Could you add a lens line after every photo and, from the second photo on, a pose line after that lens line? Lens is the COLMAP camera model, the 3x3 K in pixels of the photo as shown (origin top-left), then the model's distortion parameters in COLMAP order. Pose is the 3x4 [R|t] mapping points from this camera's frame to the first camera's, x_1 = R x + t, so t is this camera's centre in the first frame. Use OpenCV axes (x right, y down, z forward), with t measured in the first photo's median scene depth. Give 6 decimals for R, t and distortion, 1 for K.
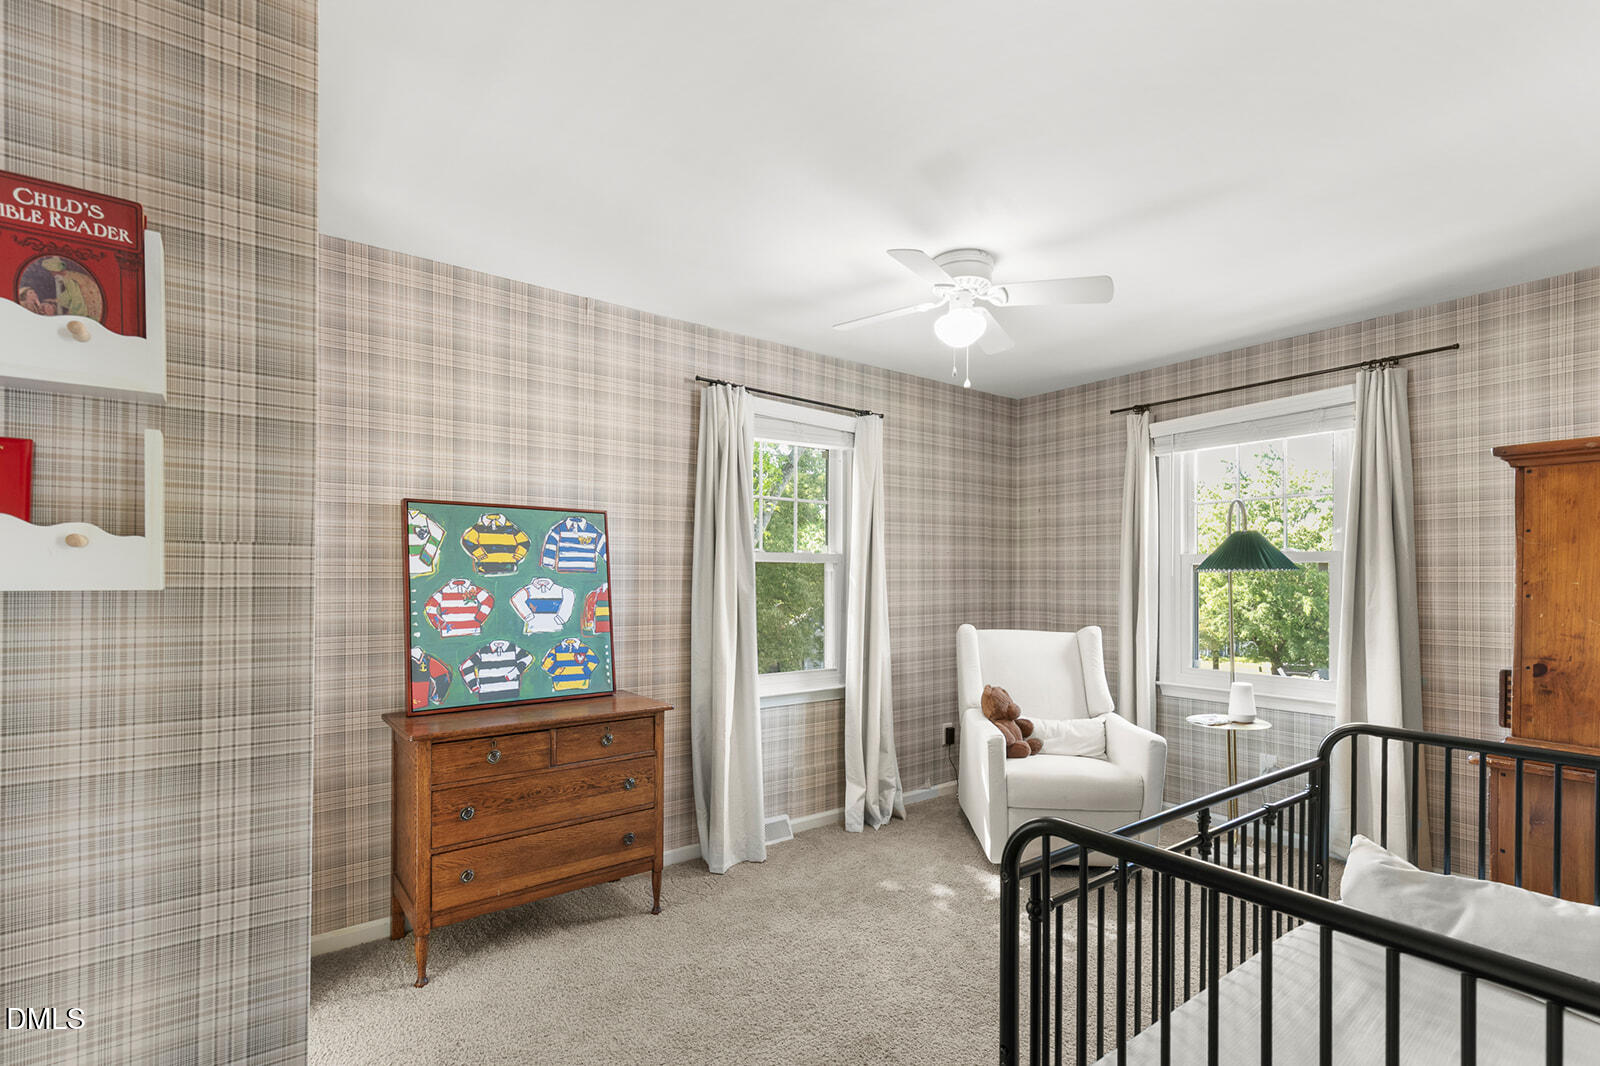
lens RADIAL K [[735.6, 0, 788.0], [0, 735.6, 571.8], [0, 0, 1]] dist [0.002995, 0.000259]
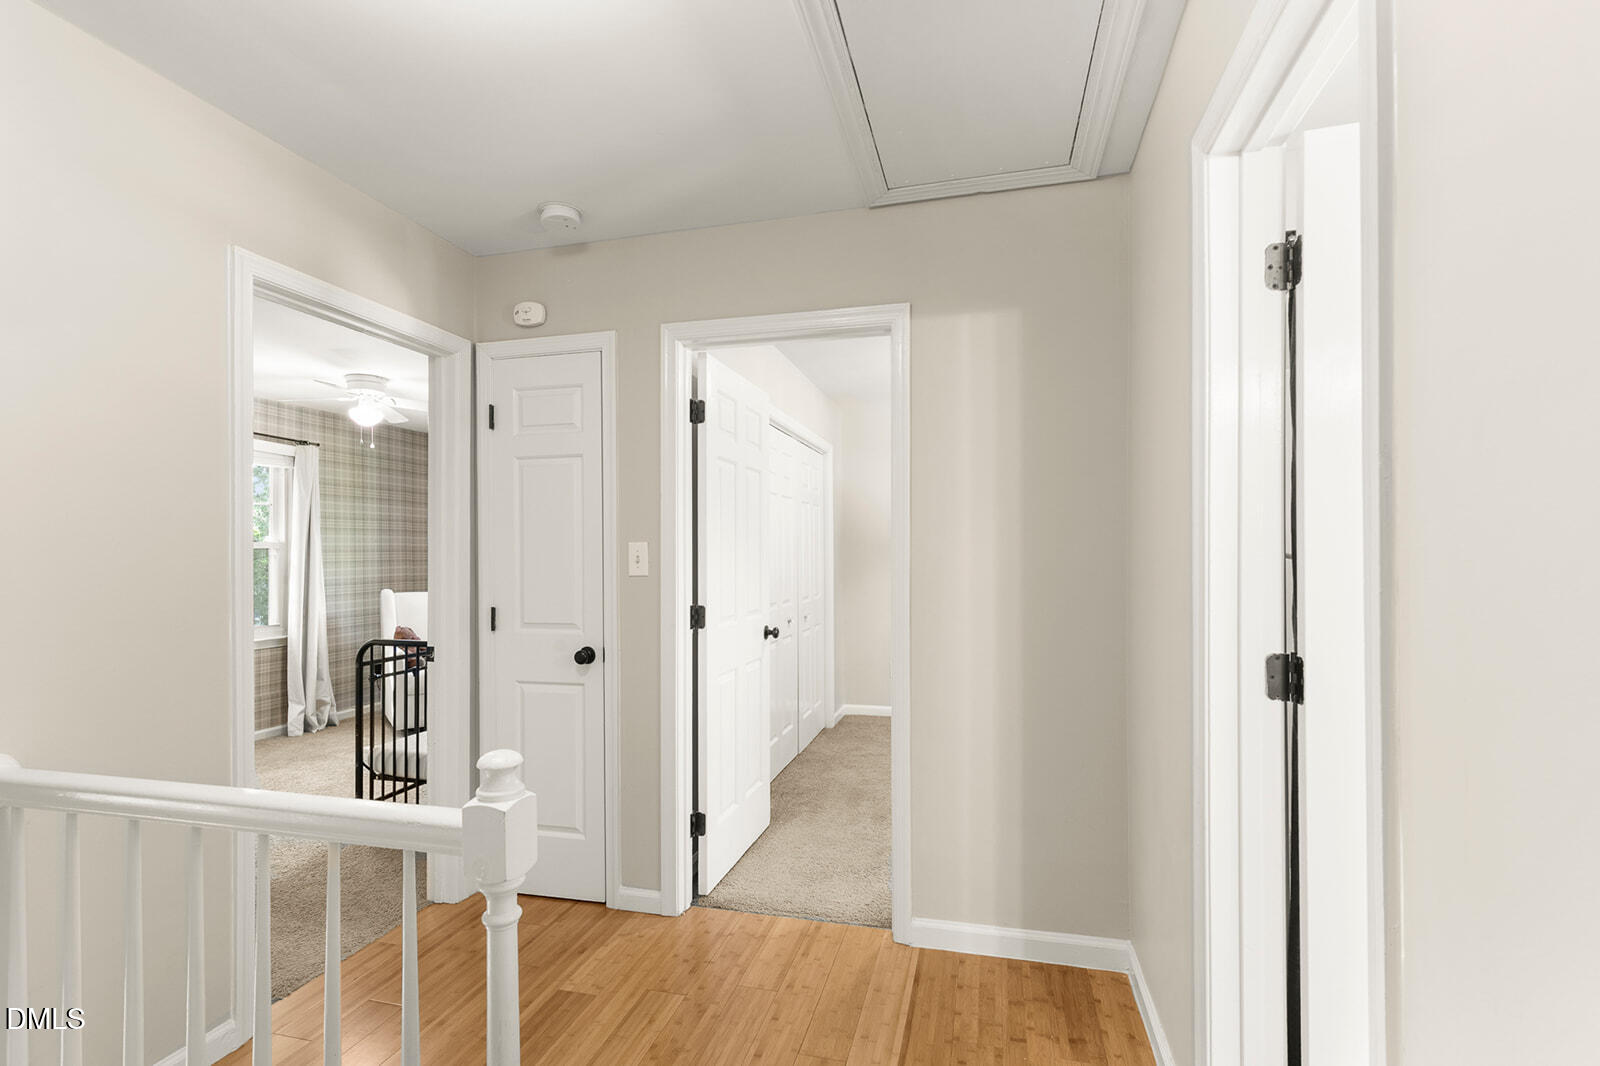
lens RADIAL K [[735.6, 0, 795.5], [0, 735.6, 546.9], [0, 0, 1]] dist [0.002995, 0.000259]
pose [[0.776988, -0.003633, 0.629504, -0.052418], [0.009489, 0.999937, -0.005941, 0.002333], [-0.629443, 0.010590, 0.776974, -0.692170]]
